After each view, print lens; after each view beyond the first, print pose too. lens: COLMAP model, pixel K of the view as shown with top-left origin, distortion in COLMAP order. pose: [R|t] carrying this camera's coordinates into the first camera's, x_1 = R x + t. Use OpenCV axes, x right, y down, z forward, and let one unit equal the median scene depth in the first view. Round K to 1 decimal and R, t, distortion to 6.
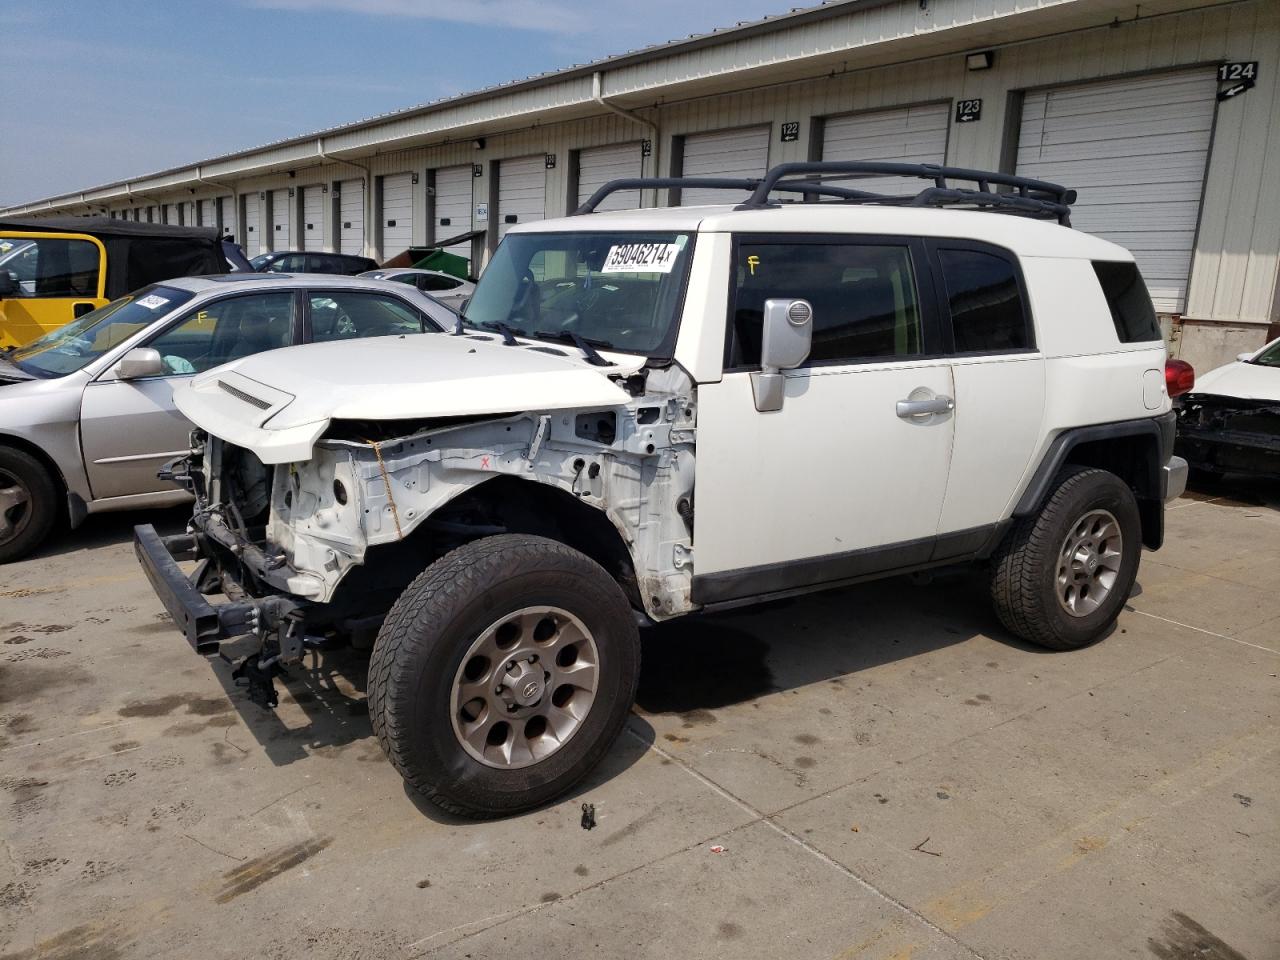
lens RADIAL K [[1045.5, 0, 640.0], [0, 1045.5, 480.0], [0, 0, 1]] dist [0.010729, 0.011620]
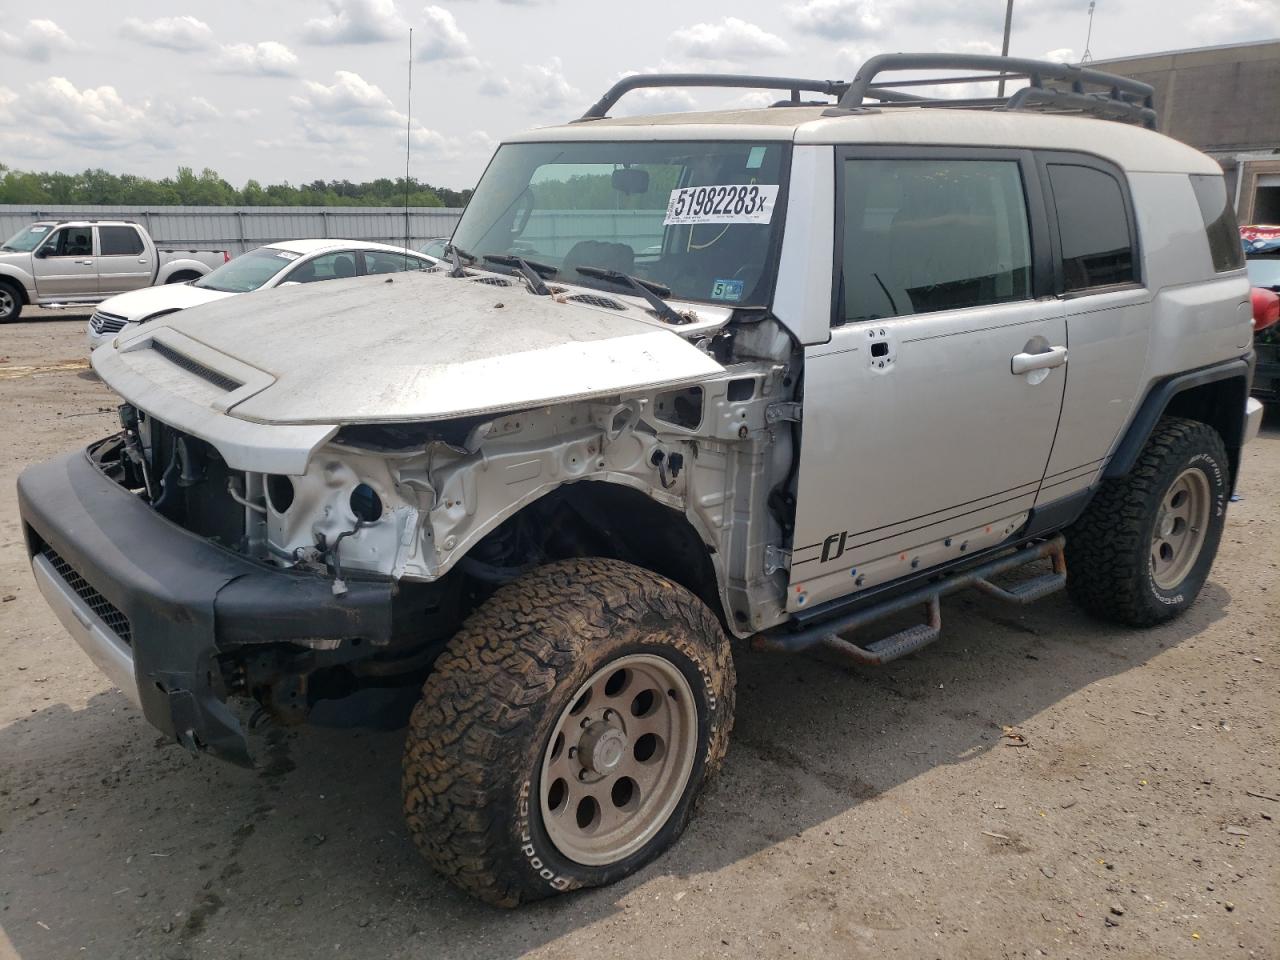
lens RADIAL K [[1045.5, 0, 640.0], [0, 1045.5, 480.0], [0, 0, 1]] dist [0.010729, 0.011620]
pose [[0.997124, -0.022511, 0.072368, -0.121342], [0.016248, 0.996163, 0.085999, -0.061151], [-0.074026, -0.084576, 0.993663, 0.228791]]
